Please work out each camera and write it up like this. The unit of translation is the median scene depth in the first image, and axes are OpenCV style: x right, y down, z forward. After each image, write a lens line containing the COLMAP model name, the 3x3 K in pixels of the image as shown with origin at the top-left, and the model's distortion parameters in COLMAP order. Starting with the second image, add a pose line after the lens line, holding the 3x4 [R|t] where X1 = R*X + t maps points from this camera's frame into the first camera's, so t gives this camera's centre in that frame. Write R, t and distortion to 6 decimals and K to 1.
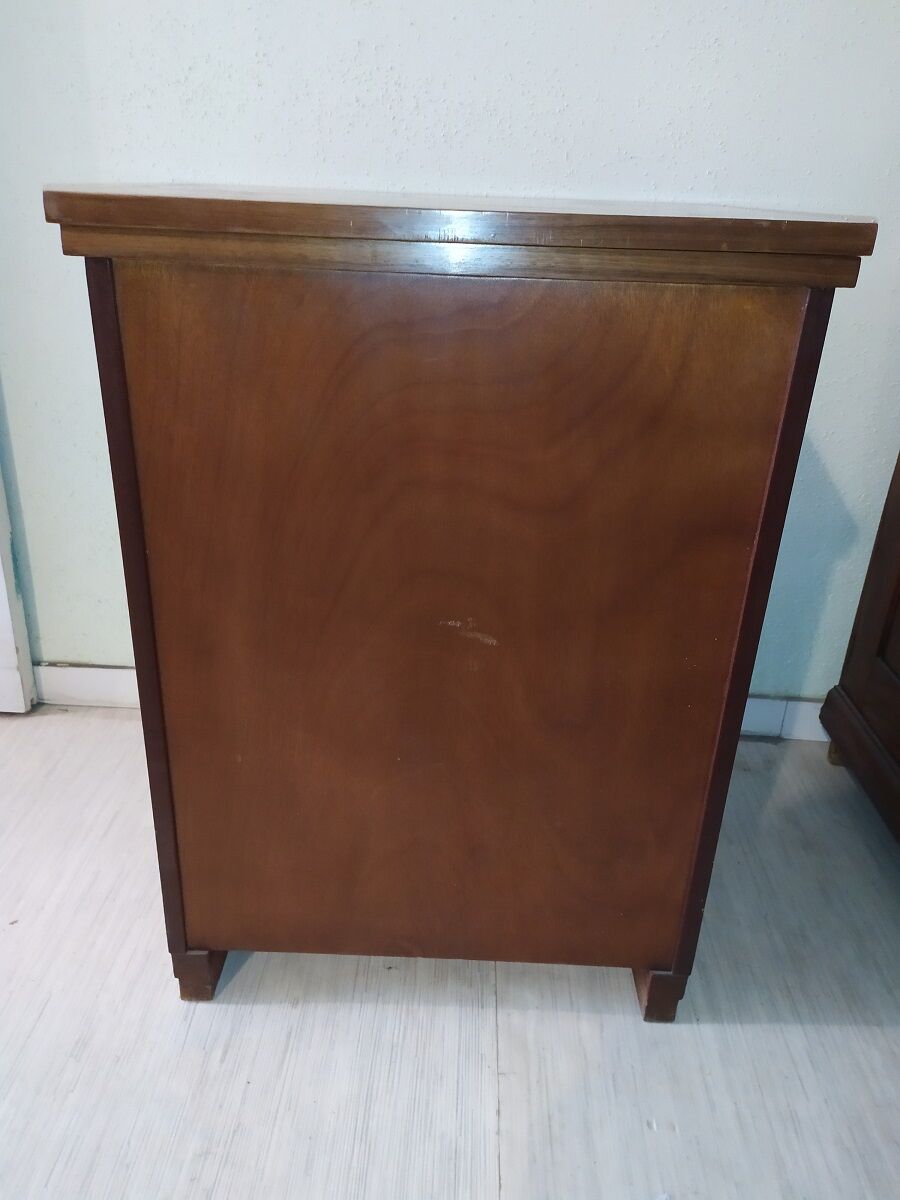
lens RADIAL K [[907.2, 0, 436.1], [0, 907.2, 601.9], [0, 0, 1]] dist [0.018549, -0.007927]
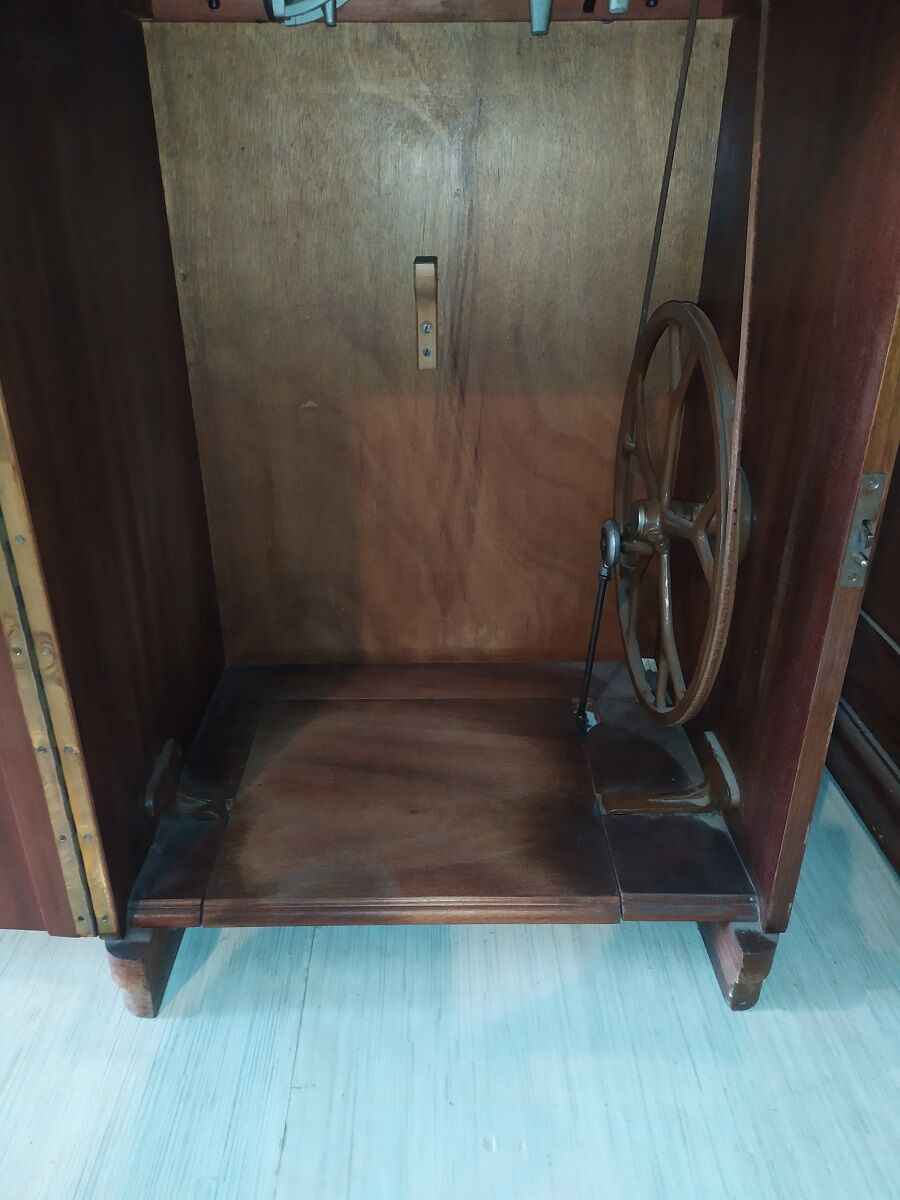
lens RADIAL K [[889.7, 0, 433.0], [0, 889.7, 601.2], [0, 0, 1]] dist [0.012164, -0.007211]
pose [[0.997801, -0.058531, 0.031095, 0.185071], [0.058092, 0.998201, 0.014837, 0.117074], [-0.031908, -0.012998, 0.999406, 0.274291]]
